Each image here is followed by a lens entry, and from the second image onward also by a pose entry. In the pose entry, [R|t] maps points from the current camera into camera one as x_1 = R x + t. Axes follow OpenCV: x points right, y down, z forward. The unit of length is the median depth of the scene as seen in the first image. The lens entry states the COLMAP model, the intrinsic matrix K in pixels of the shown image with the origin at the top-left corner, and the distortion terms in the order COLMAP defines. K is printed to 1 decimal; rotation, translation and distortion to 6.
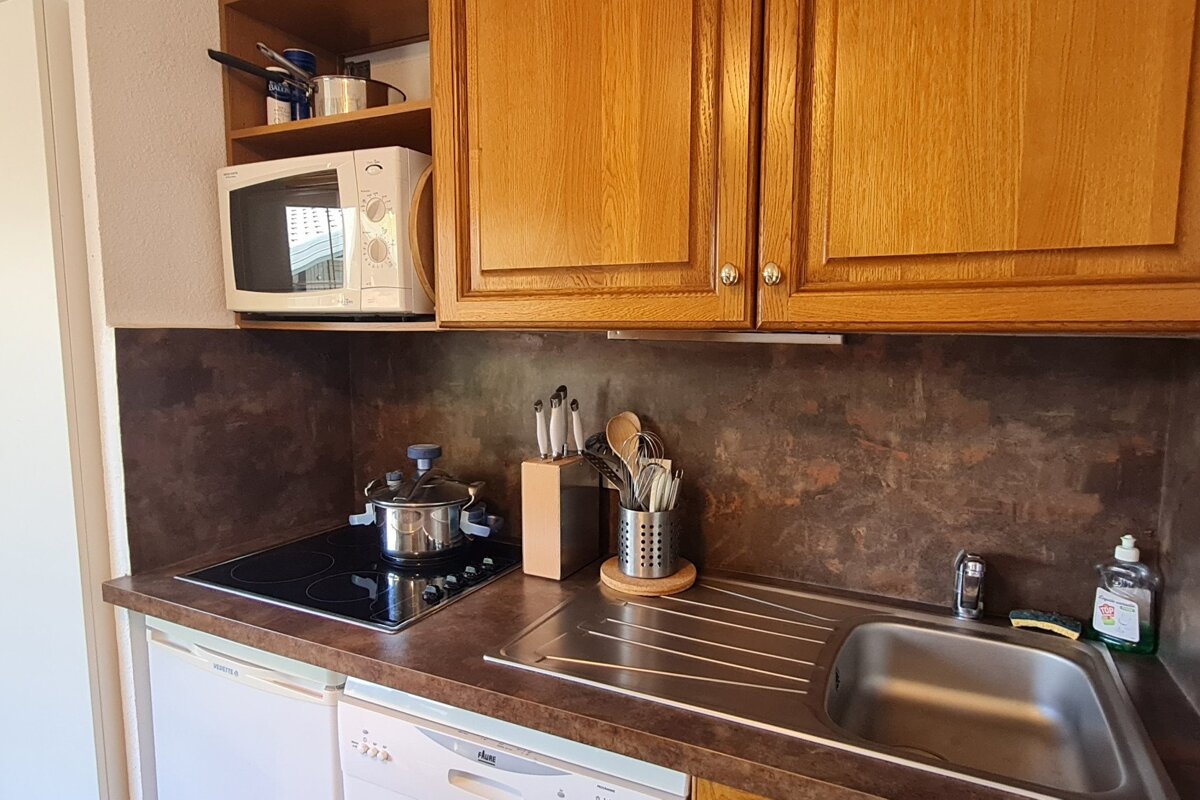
lens RADIAL K [[707.7, 0, 605.0], [0, 707.7, 411.3], [0, 0, 1]] dist [-0.001133, -0.001493]
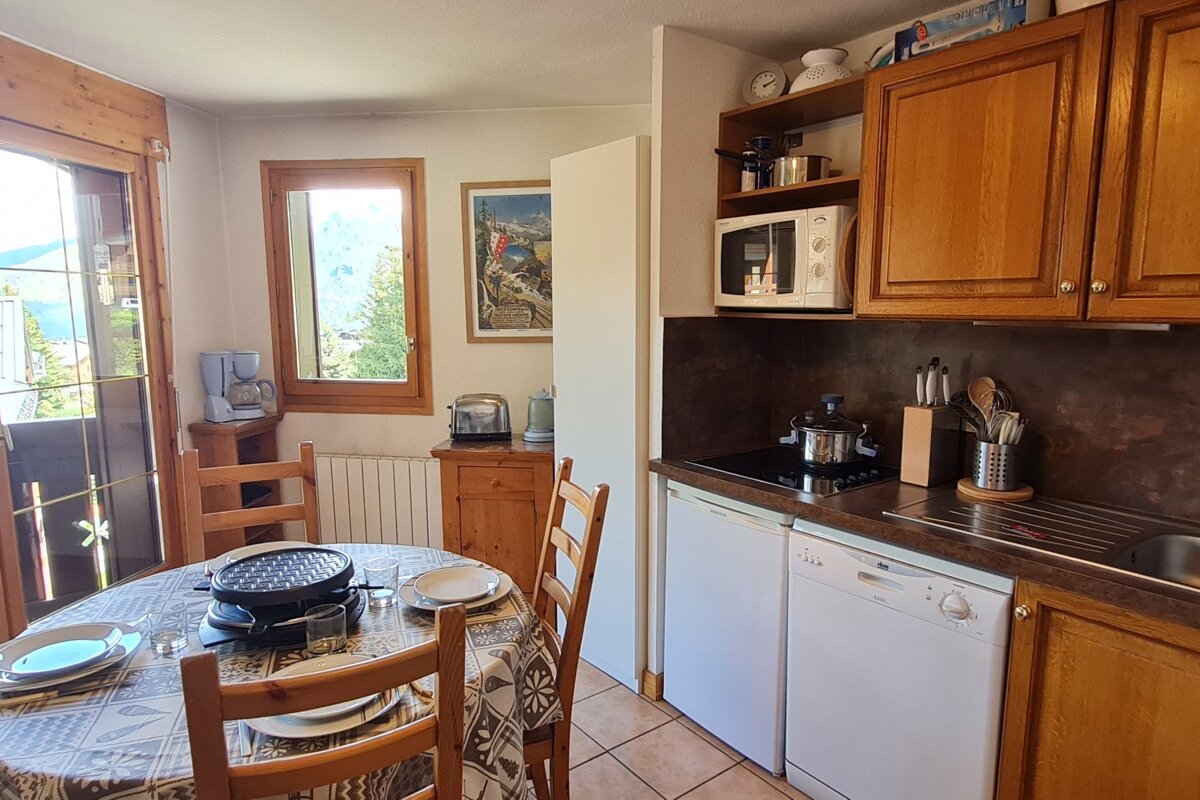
lens RADIAL K [[707.7, 0, 605.0], [0, 707.7, 411.3], [0, 0, 1]] dist [-0.001133, -0.001493]
pose [[0.897112, 0.059115, -0.437831, -0.029921], [-0.043826, 0.998027, 0.044953, 0.042561], [0.439624, -0.021139, 0.897933, -0.650311]]
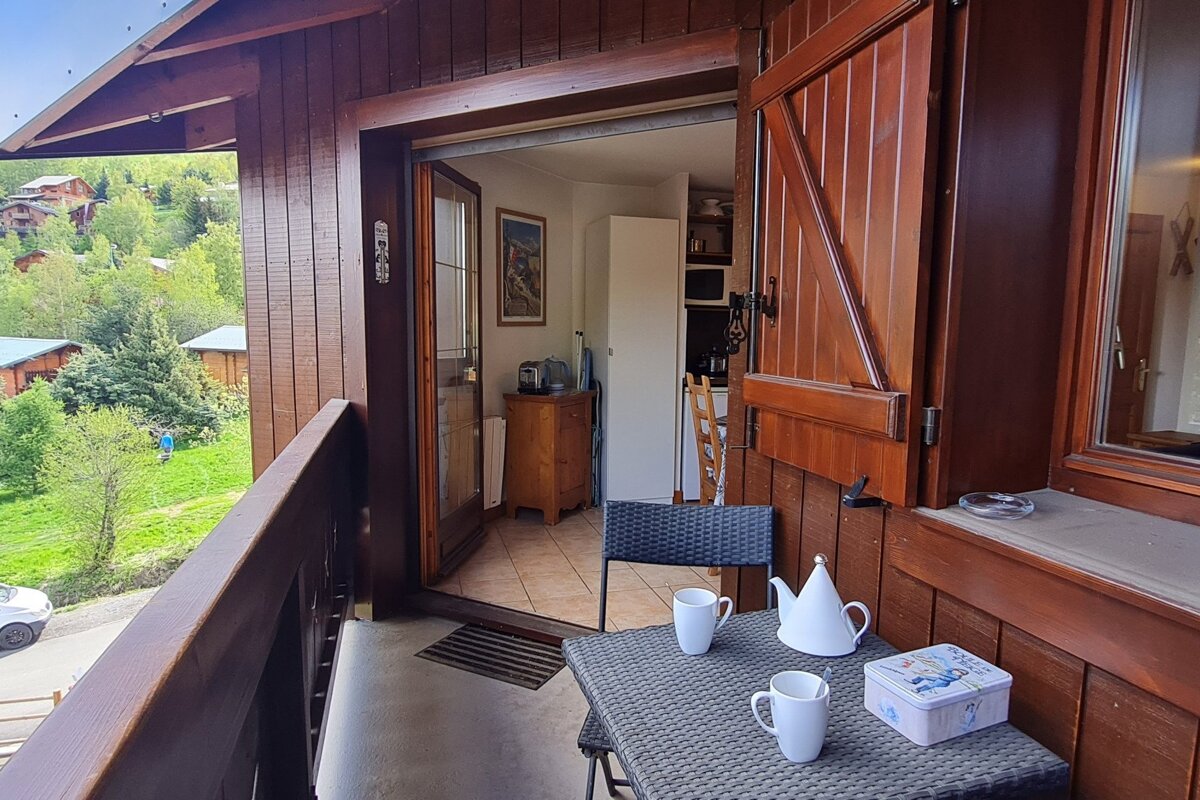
lens RADIAL K [[707.7, 0, 605.0], [0, 707.7, 411.3], [0, 0, 1]] dist [-0.001133, -0.001493]
pose [[0.735817, -0.077002, 0.672788, -3.408033], [0.067603, 0.996904, 0.040161, 0.230240], [-0.673798, 0.015932, 0.738744, -1.387022]]
